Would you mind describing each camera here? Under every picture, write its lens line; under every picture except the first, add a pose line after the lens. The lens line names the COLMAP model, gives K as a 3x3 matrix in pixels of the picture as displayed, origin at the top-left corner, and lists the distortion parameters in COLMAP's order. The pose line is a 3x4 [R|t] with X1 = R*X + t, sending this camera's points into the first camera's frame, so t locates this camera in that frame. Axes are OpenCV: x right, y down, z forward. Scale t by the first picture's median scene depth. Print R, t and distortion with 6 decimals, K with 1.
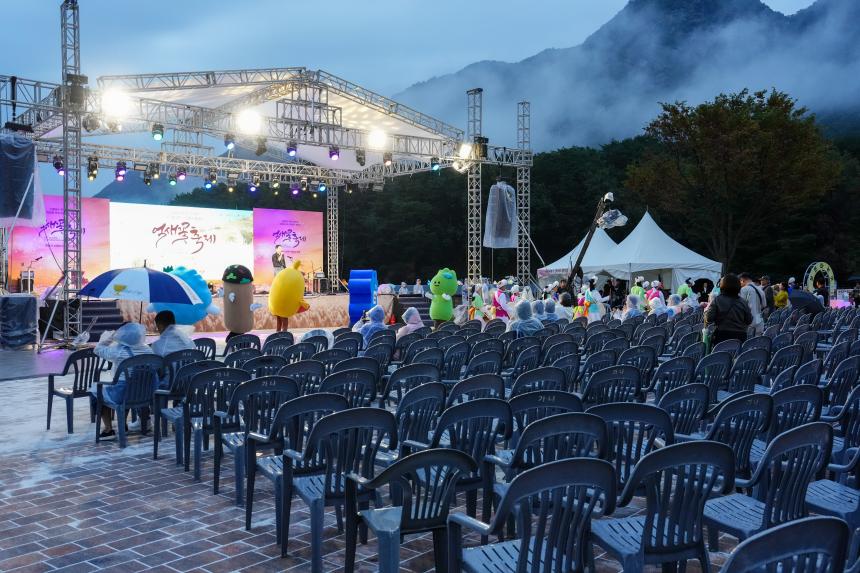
lens RADIAL K [[750.7, 0, 430.0], [0, 750.7, 286.5], [0, 0, 1]] dist [0.006953, 0.007161]
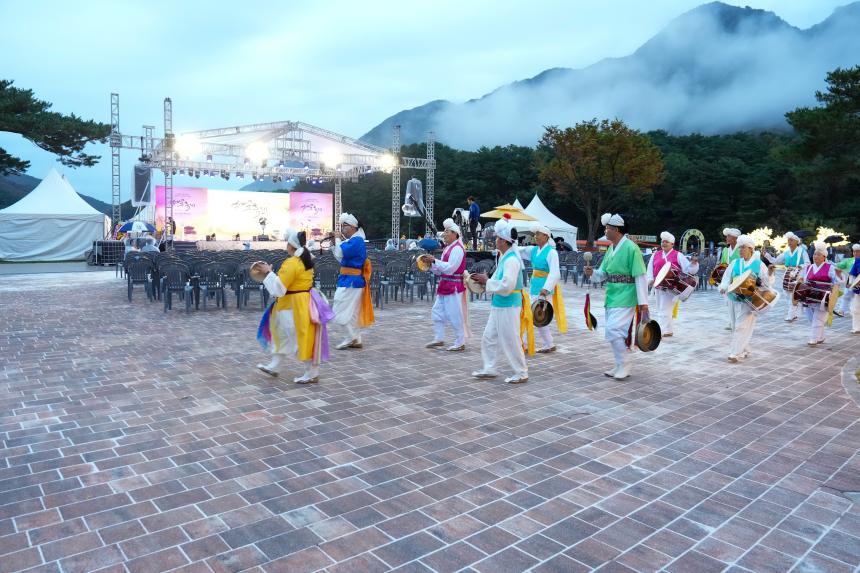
lens RADIAL K [[572.9, 0, 430.0], [0, 572.9, 286.5], [0, 0, 1]] dist [-0.097401, 0.076597]
pose [[0.990064, 0.030125, -0.137351, 0.269326], [-0.019513, 0.996765, 0.077962, 0.005629], [0.139255, -0.074507, 0.987450, -0.270535]]
